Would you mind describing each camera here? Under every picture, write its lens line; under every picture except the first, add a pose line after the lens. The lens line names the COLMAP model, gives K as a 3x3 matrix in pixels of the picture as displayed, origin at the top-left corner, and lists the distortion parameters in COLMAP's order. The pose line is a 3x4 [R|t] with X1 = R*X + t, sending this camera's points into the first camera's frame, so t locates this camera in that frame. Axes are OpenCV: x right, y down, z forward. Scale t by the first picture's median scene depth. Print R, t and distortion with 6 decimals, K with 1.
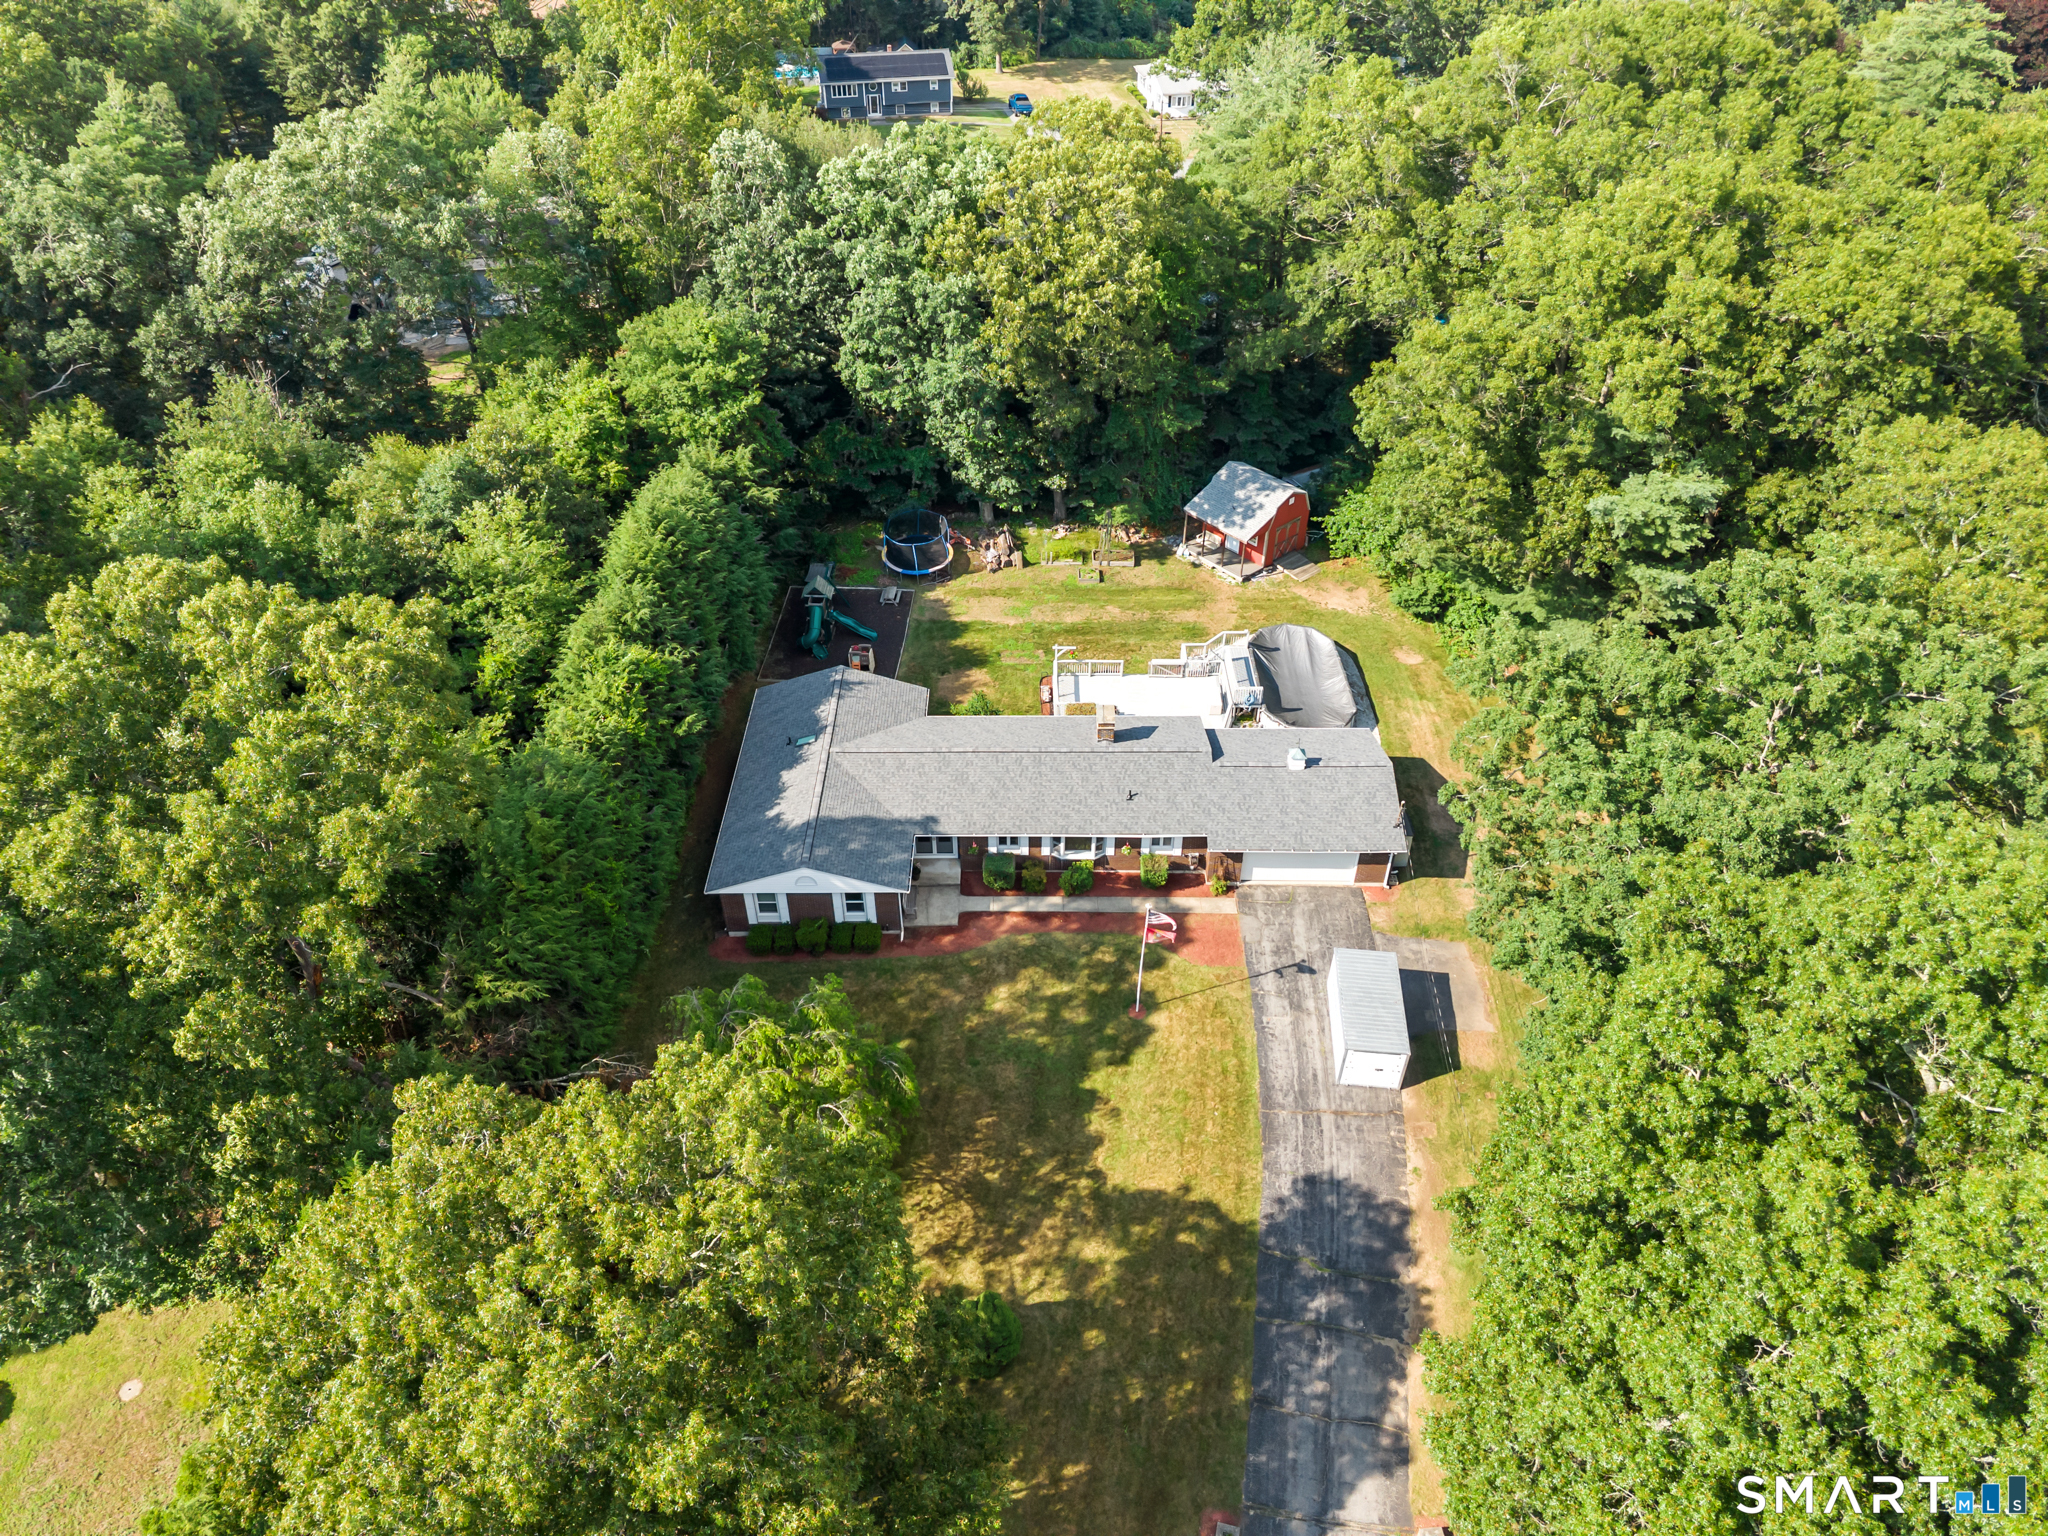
lens RADIAL K [[1387.5, 0, 1028.6], [0, 1387.5, 784.0], [0, 0, 1]] dist [0.094905, -0.107020]
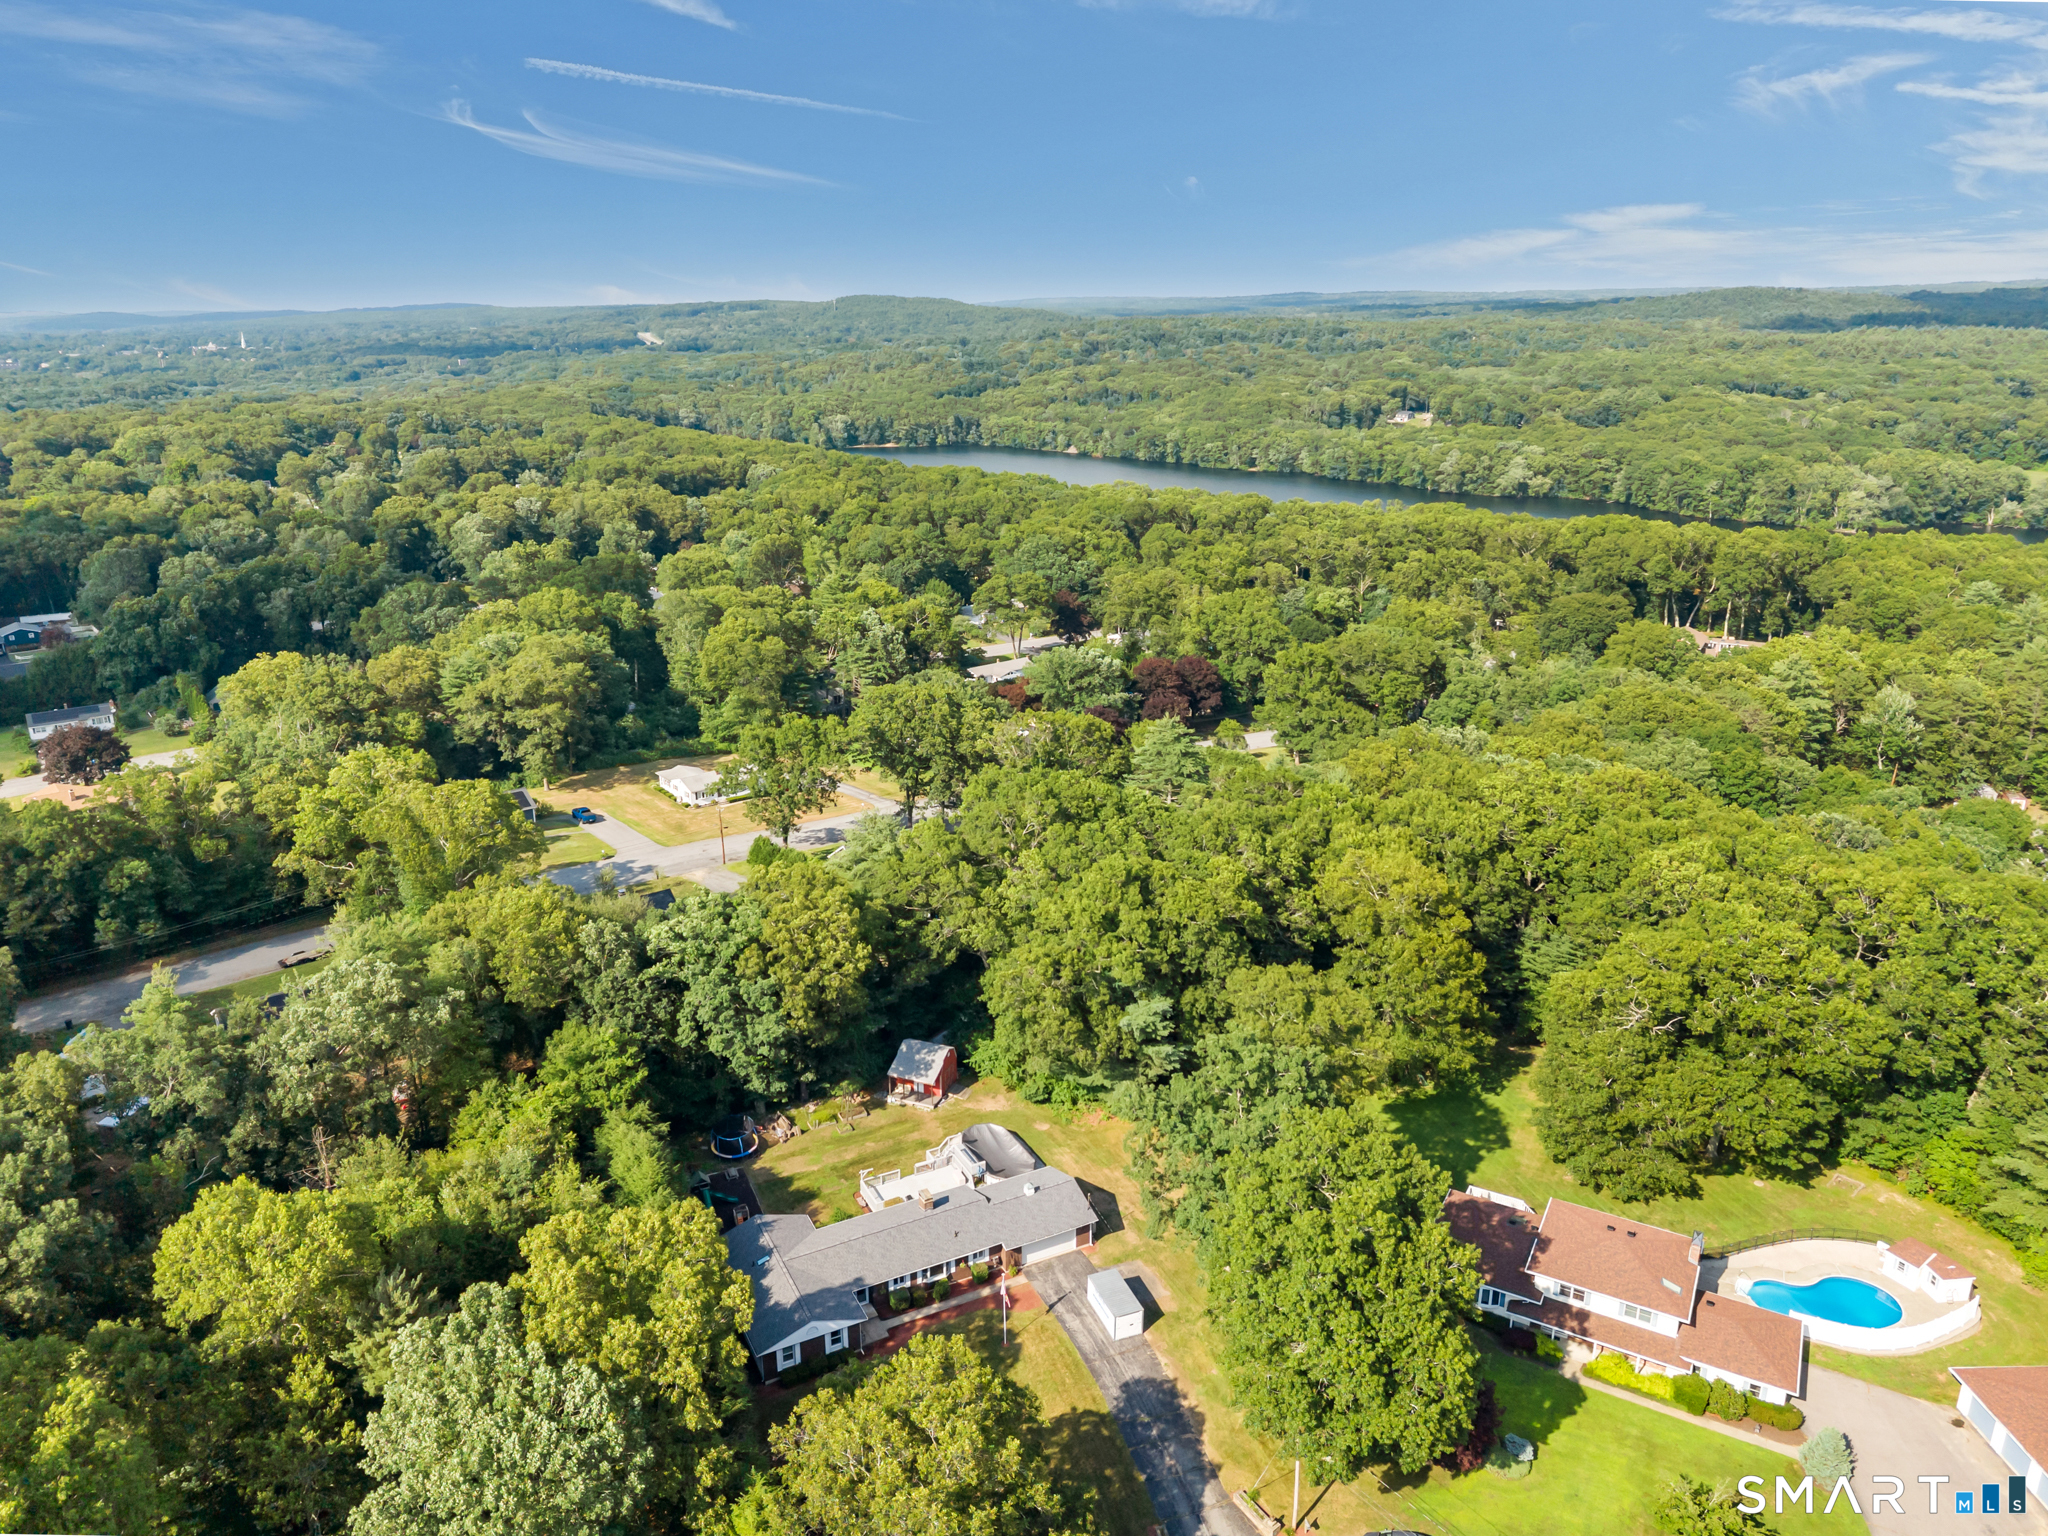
lens RADIAL K [[1441.4, 0, 1032.8], [0, 1441.4, 710.8], [0, 0, 1]] dist [0.056169, -0.178816]
pose [[0.891448, -0.133028, 0.433155, -0.536193], [0.299377, 0.890486, -0.342648, 0.074020], [-0.340137, 0.435129, 0.833648, -0.859729]]
